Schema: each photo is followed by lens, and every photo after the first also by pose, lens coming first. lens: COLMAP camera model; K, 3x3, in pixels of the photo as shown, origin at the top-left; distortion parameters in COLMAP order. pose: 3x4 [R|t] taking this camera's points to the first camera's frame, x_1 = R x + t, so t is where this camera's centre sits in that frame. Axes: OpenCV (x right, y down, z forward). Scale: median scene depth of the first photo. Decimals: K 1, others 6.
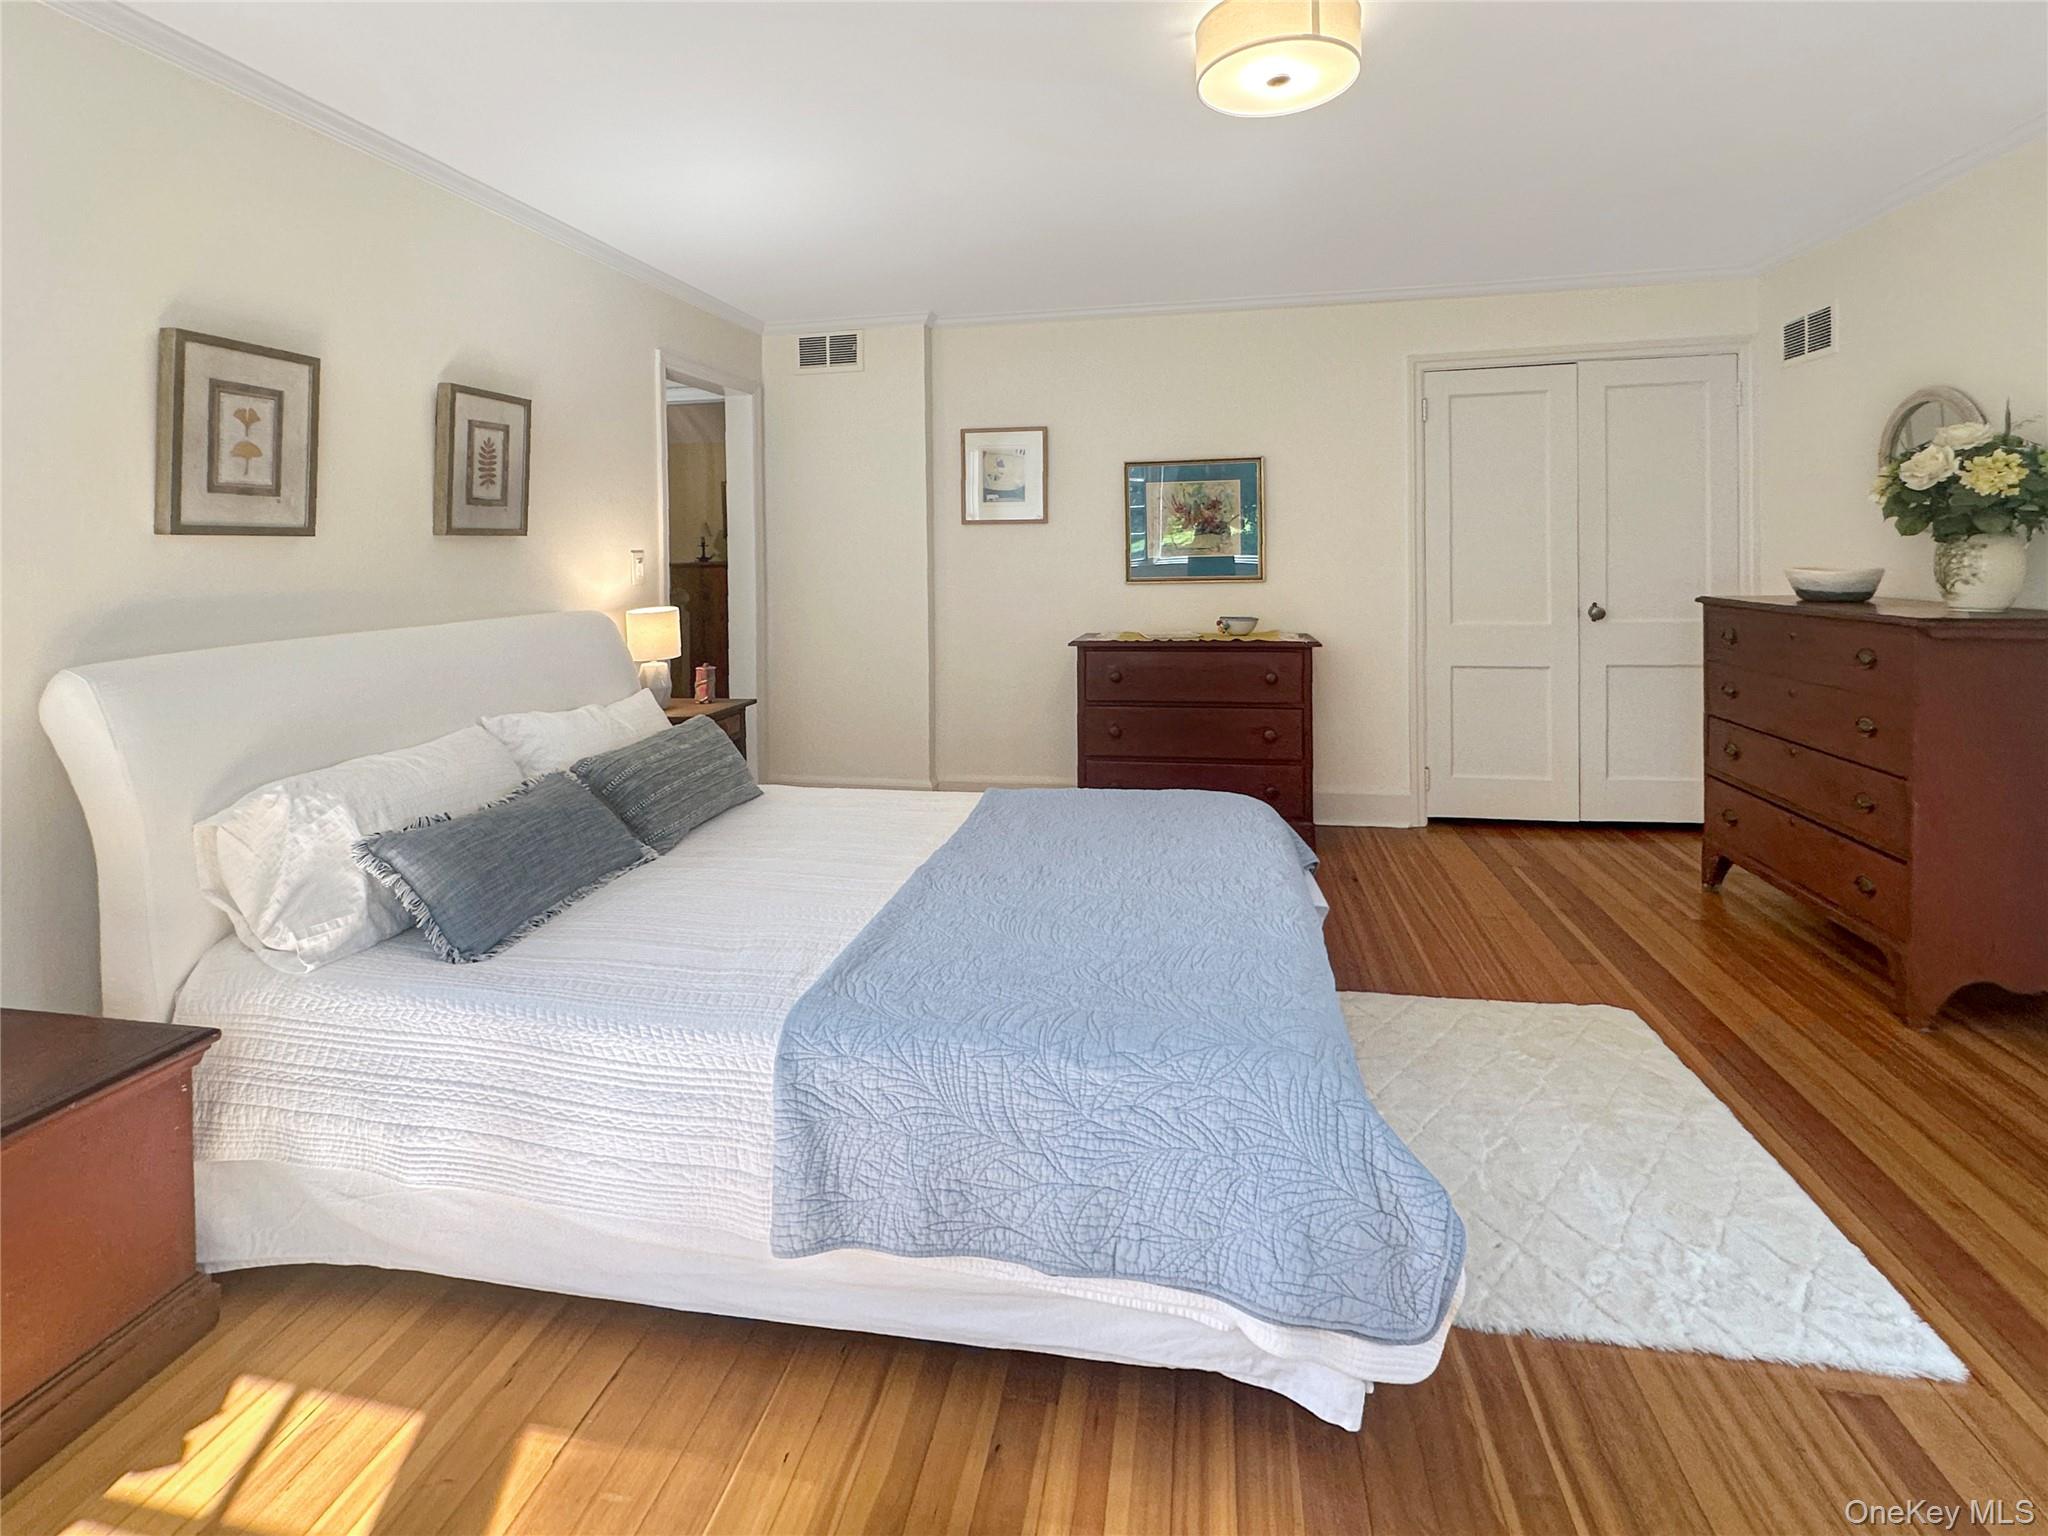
lens RADIAL K [[949.2, 0, 1017.8], [0, 949.2, 569.6], [0, 0, 1]] dist [-0.003294, -0.001566]
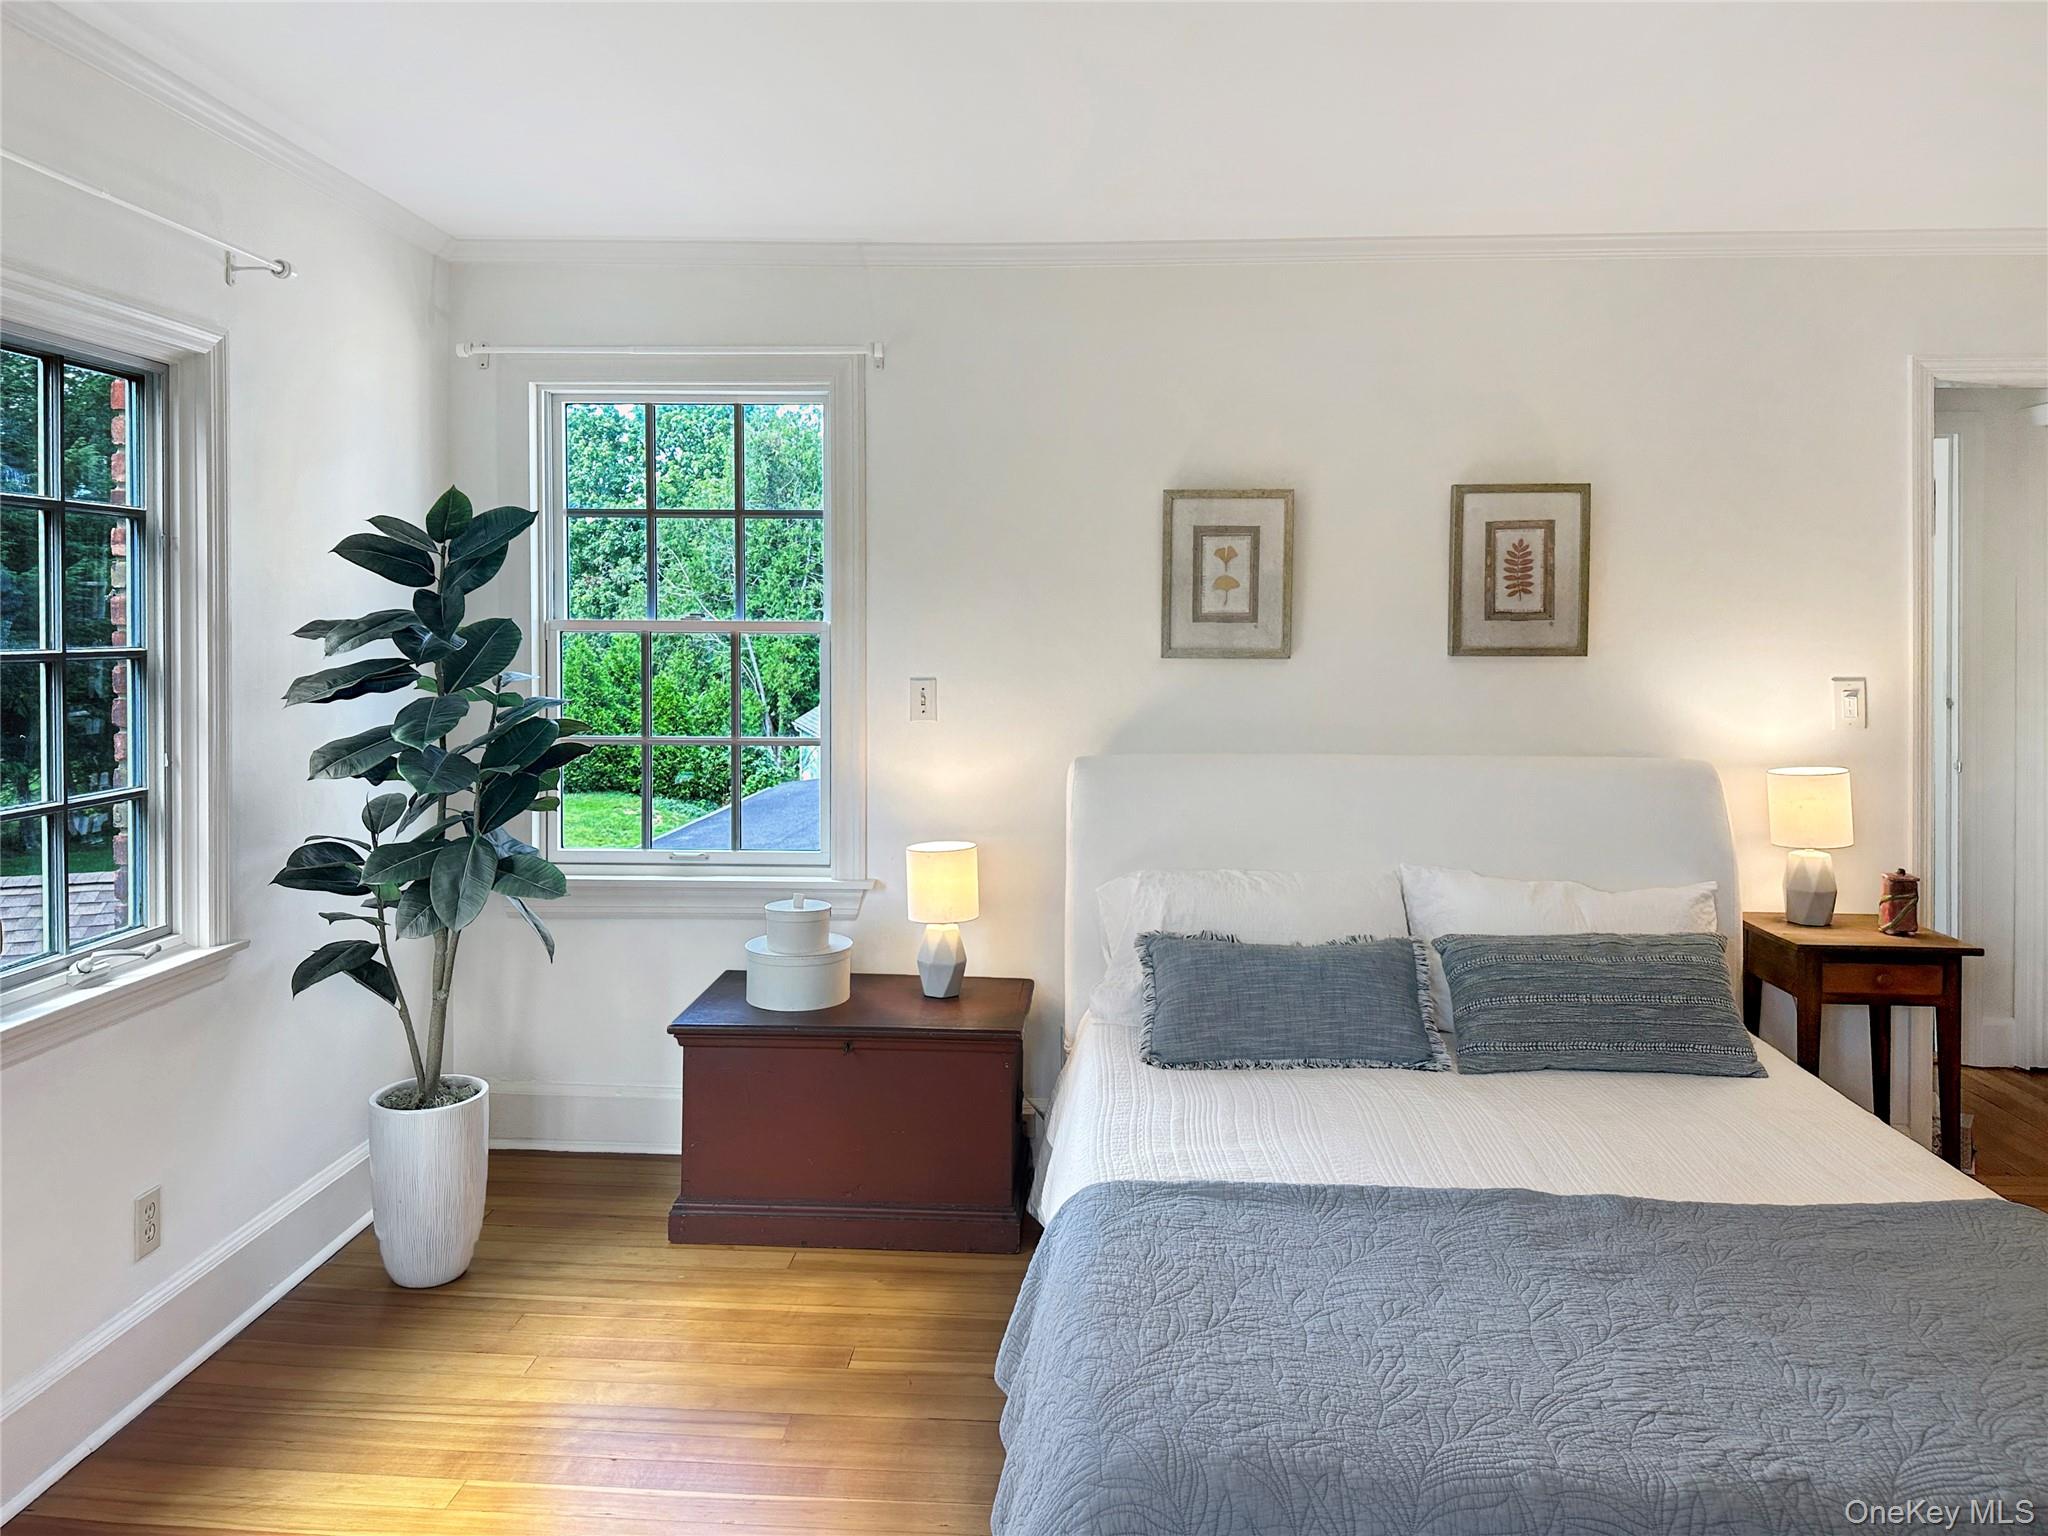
lens RADIAL K [[1518.5, 0, 1016.9], [0, 1518.5, 653.3], [0, 0, 1]] dist [0.050565, -0.027807]
pose [[0.117719, 0.031754, -0.992539, 1.095279], [-0.025048, 0.999266, 0.028998, -0.100628], [0.992731, 0.021447, 0.118428, 0.607522]]
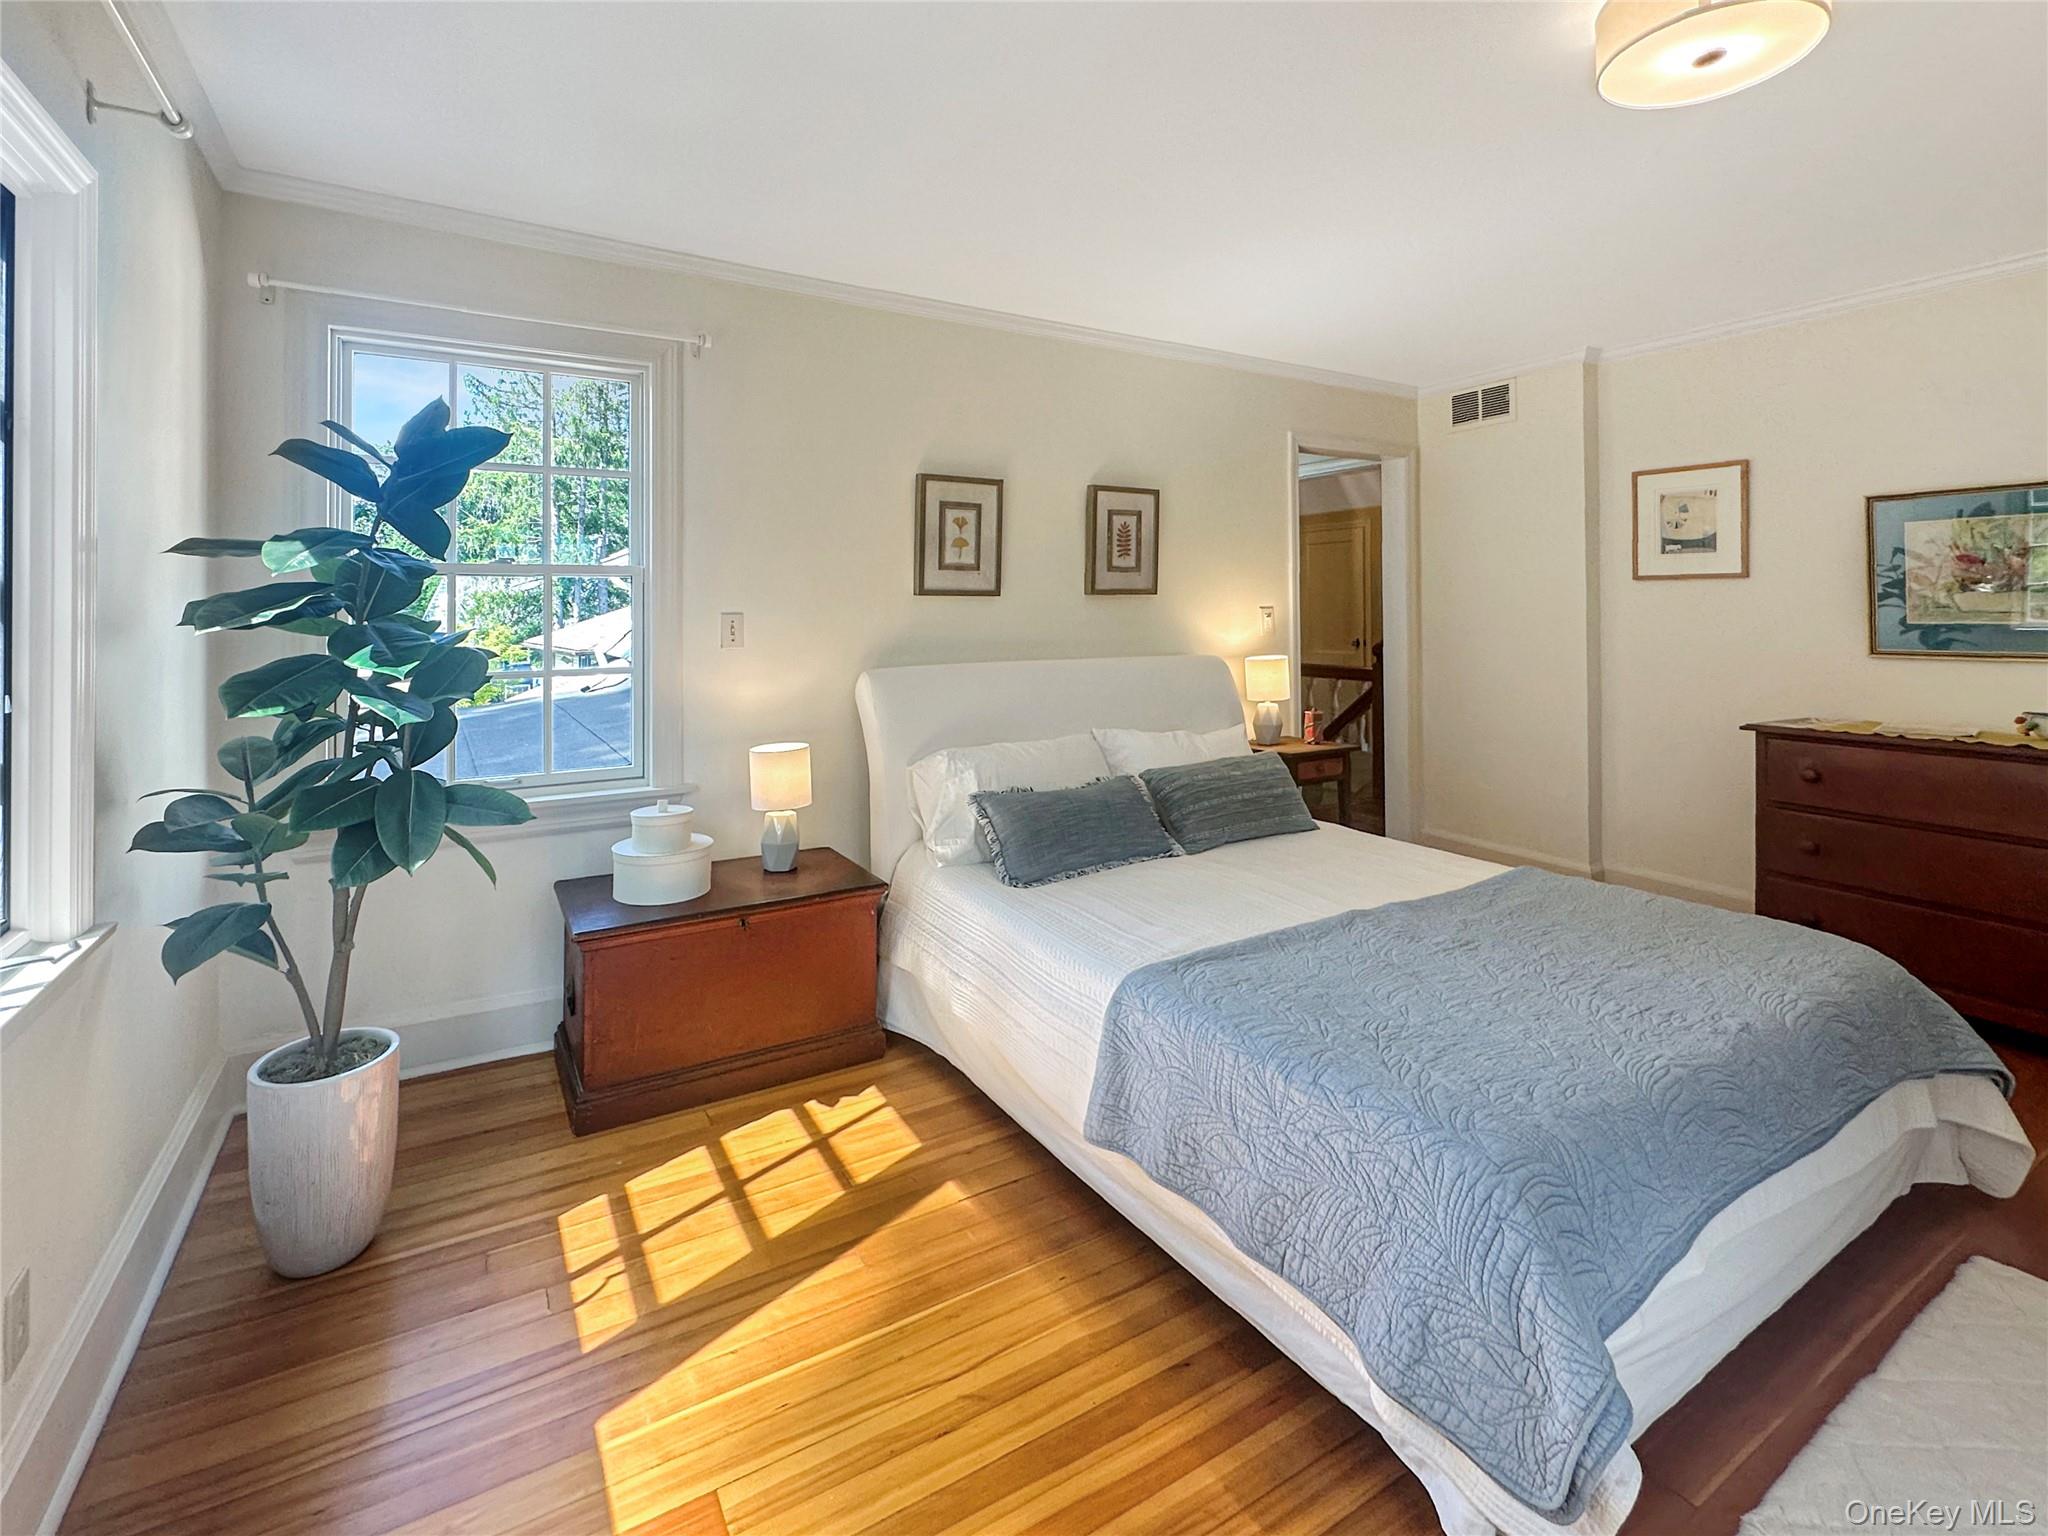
lens RADIAL K [[949.2, 0, 1052.4], [0, 949.2, 596.6], [0, 0, 1]] dist [-0.003294, -0.001566]
pose [[0.680932, 0.004586, -0.732332, 0.533380], [-0.023087, 0.999618, -0.015208, -0.015978], [0.731983, 0.027263, 0.680777, 0.023739]]
